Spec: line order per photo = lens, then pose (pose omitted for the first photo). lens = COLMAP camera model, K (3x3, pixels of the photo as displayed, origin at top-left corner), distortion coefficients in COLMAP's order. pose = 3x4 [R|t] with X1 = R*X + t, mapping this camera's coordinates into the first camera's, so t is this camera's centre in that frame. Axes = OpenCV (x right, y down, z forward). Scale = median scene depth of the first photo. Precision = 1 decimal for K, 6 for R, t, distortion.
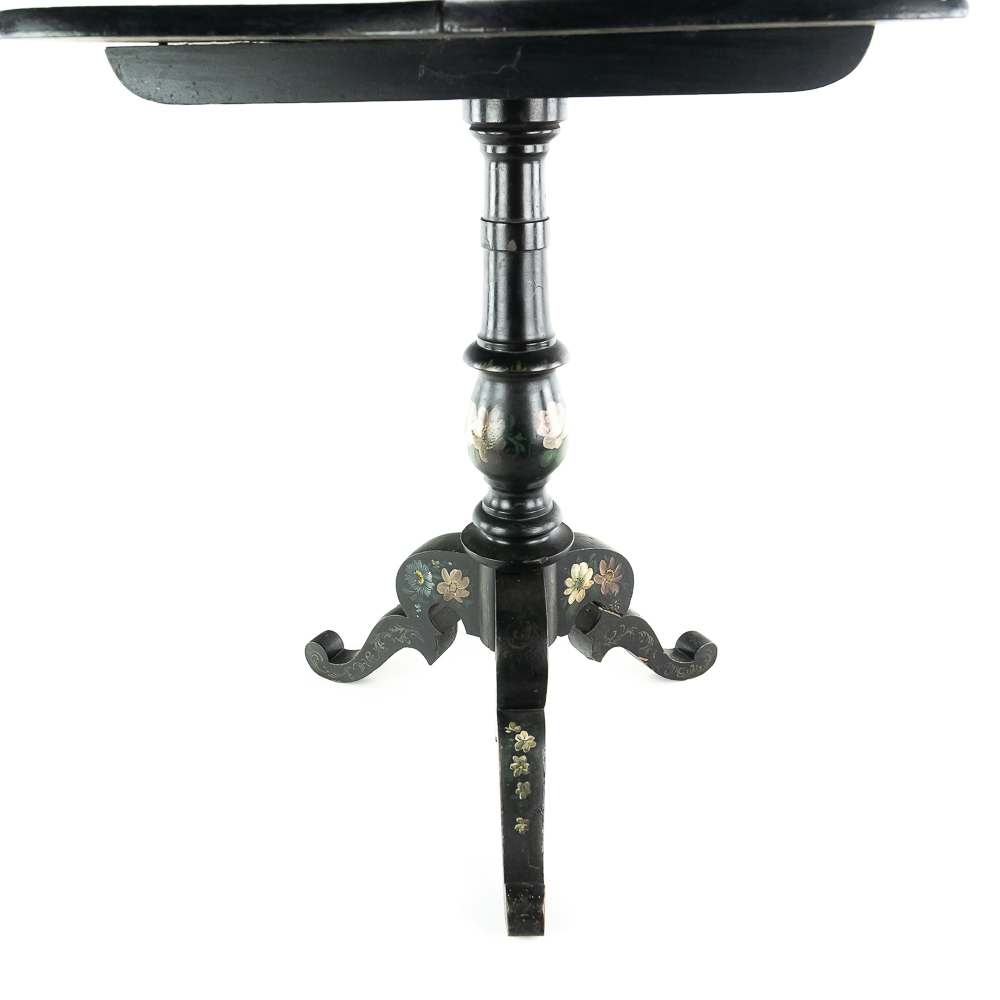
lens RADIAL K [[1034.3, 0, 503.6], [0, 1034.3, 502.7], [0, 0, 1]] dist [0.023057, 0.000000]
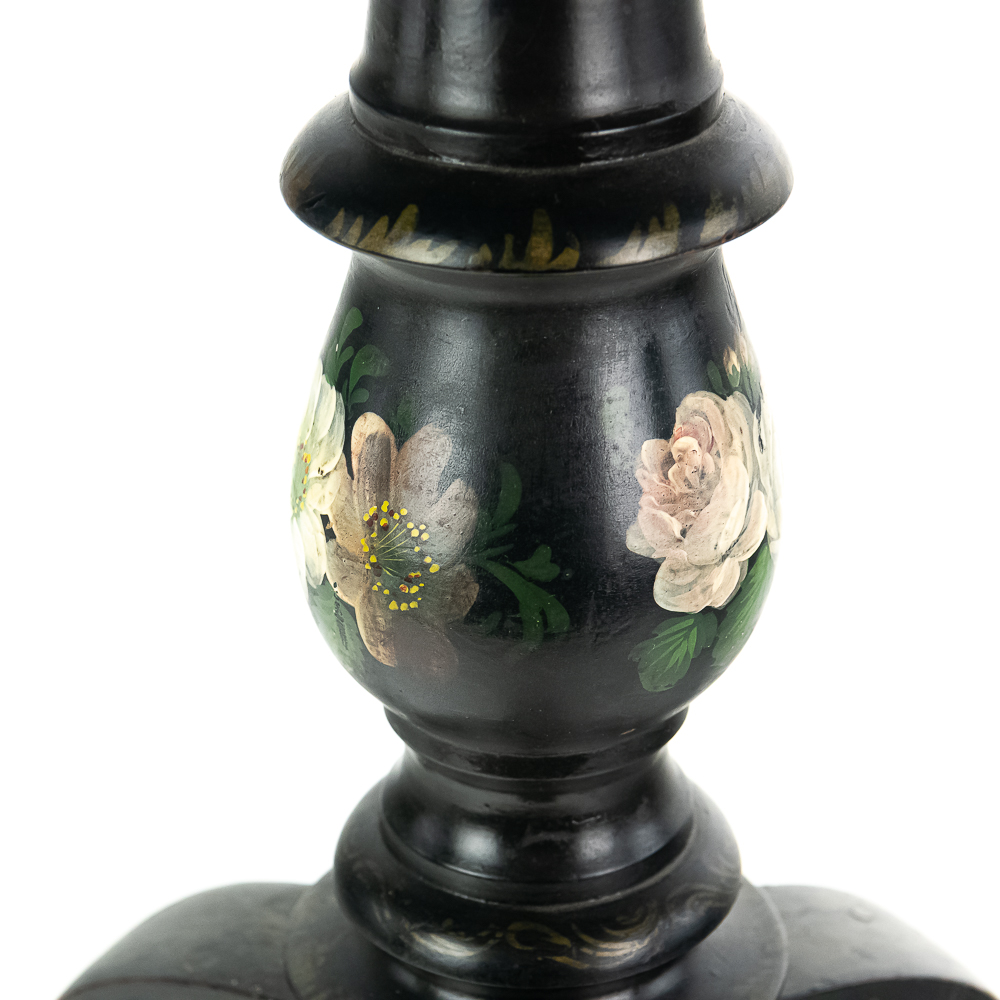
lens RADIAL K [[2983.2, 0, 500.2], [0, 2983.2, 501.6], [0, 0, 1]] dist [0.039417, 0.000000]
pose [[0.999689, 0.014746, -0.020124, 0.017634], [-0.013856, 0.998950, 0.043664, -0.096765], [0.020747, -0.043372, 0.998844, 0.365467]]
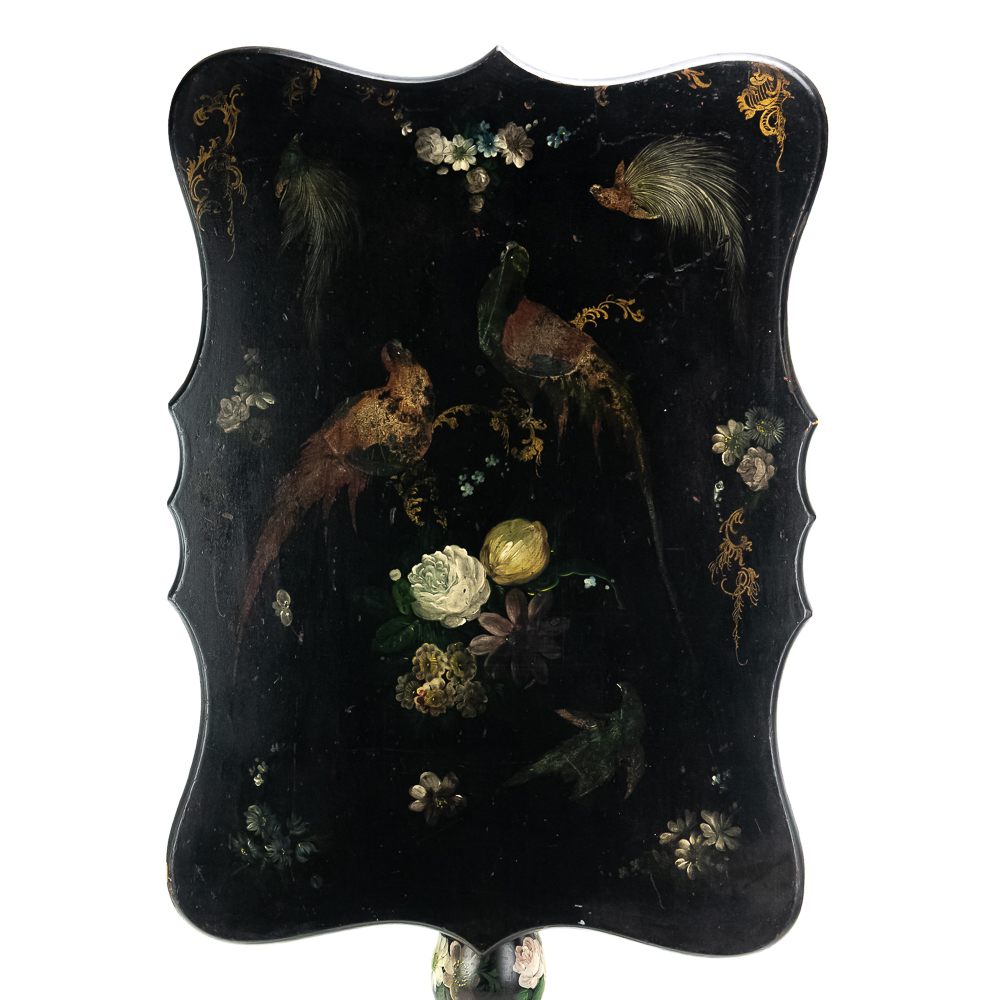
lens RADIAL K [[2362.6, 0, 500.7], [0, 2362.6, 501.0], [0, 0, 1]] dist [-0.016260, 0.000000]
pose [[0.997072, 0.033647, 0.068670, -0.134034], [-0.007252, 0.935554, -0.353109, 0.279279], [-0.076125, 0.351577, 0.933059, -1.108695]]
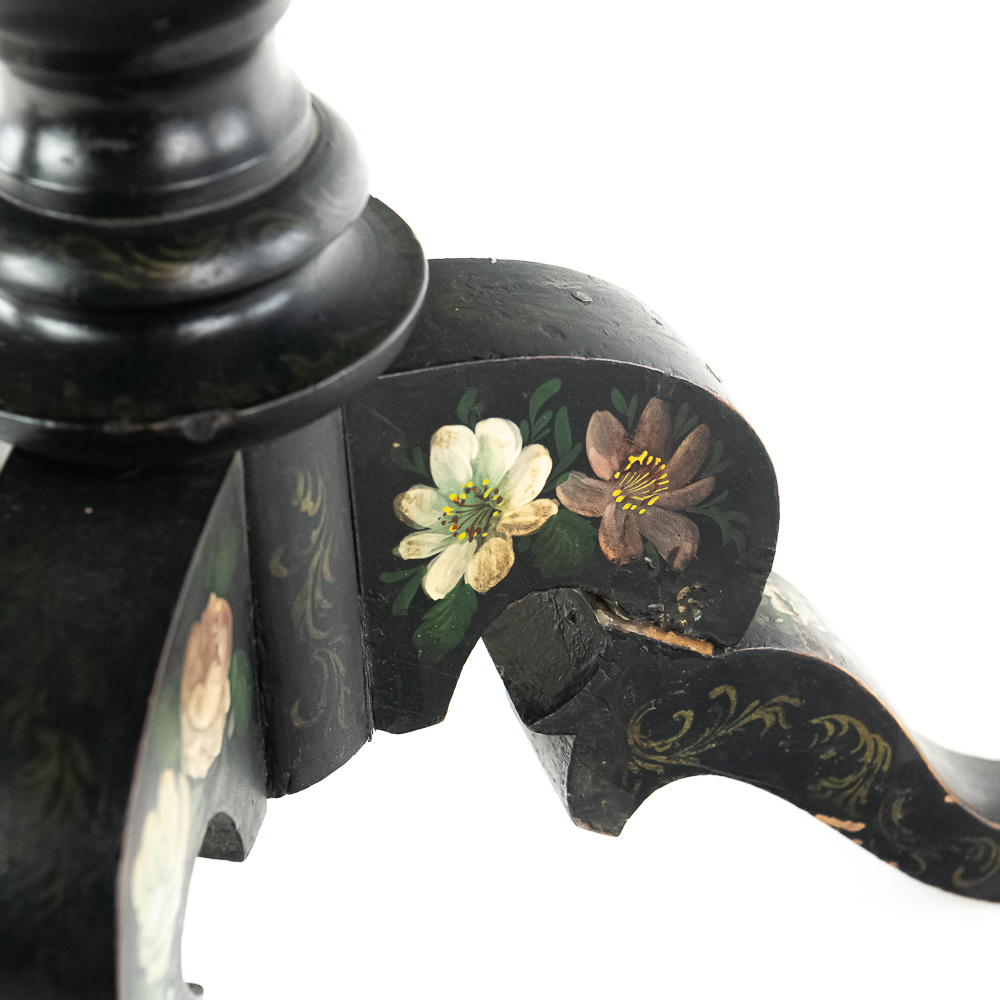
lens RADIAL K [[2983.2, 0, 499.4], [0, 2983.2, 502.9], [0, 0, 1]] dist [0.039417, 0.000000]
pose [[0.980476, 0.098624, -0.170117, 0.196930], [-0.064493, 0.978561, 0.195601, -0.048561], [0.185760, -0.180811, 0.965816, 0.434419]]
